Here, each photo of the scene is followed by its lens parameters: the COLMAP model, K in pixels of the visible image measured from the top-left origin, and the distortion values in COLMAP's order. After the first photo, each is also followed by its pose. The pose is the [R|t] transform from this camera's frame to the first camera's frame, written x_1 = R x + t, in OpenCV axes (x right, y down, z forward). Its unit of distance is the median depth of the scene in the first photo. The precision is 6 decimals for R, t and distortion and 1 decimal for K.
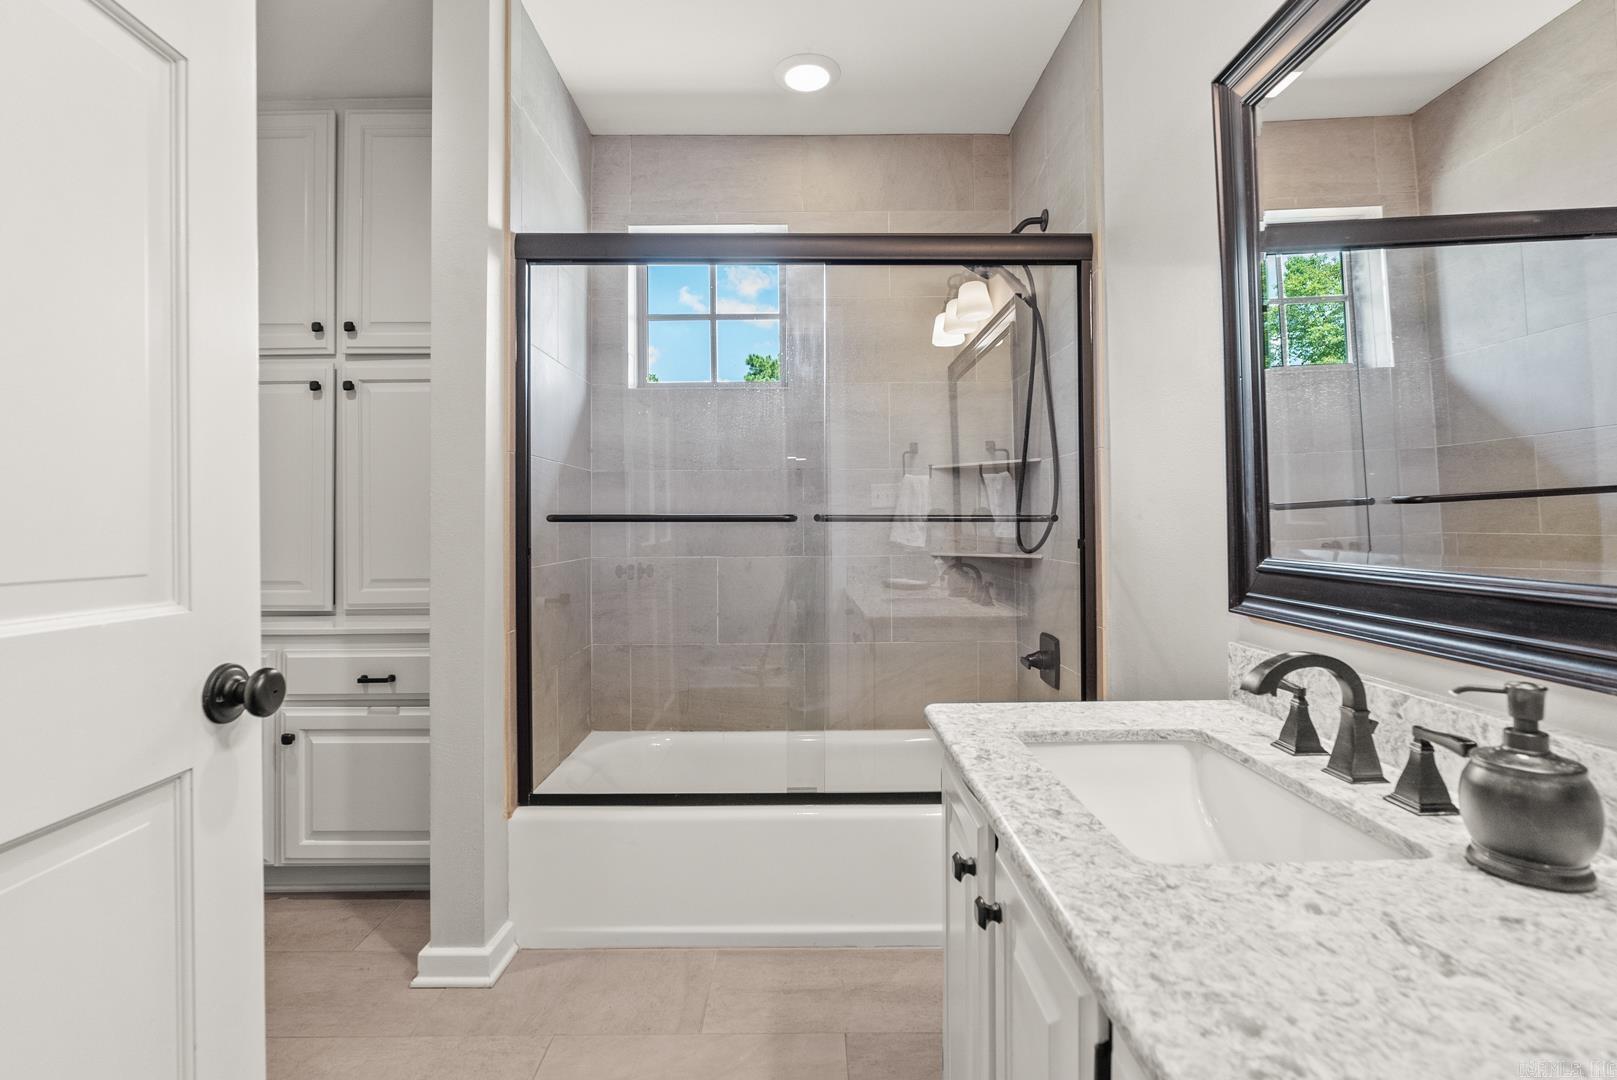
lens RADIAL K [[725.4, 0, 802.4], [0, 725.4, 509.3], [0, 0, 1]] dist [-0.004378, 0.002449]
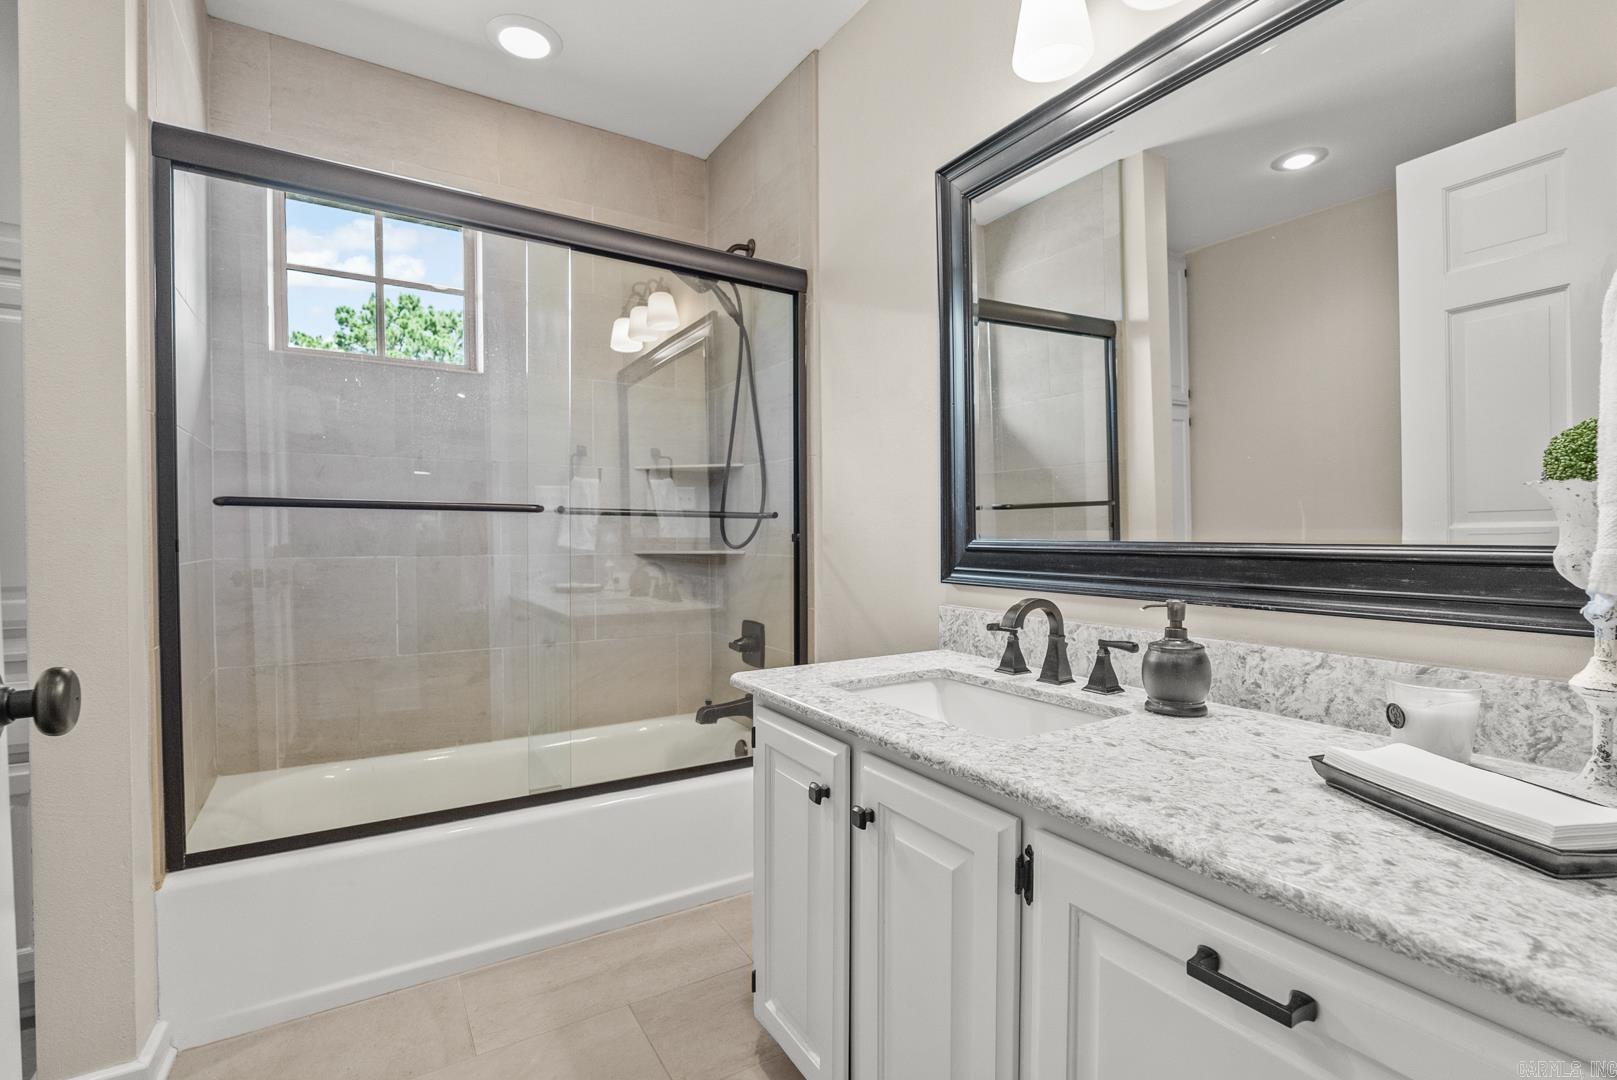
lens RADIAL K [[725.4, 0, 793.1], [0, 725.4, 537.7], [0, 0, 1]] dist [-0.004378, 0.002449]
pose [[0.860639, 0.005769, 0.509183, -0.222308], [-0.016120, 0.999743, 0.015919, 0.031270], [-0.508960, -0.021909, 0.860511, 0.006287]]
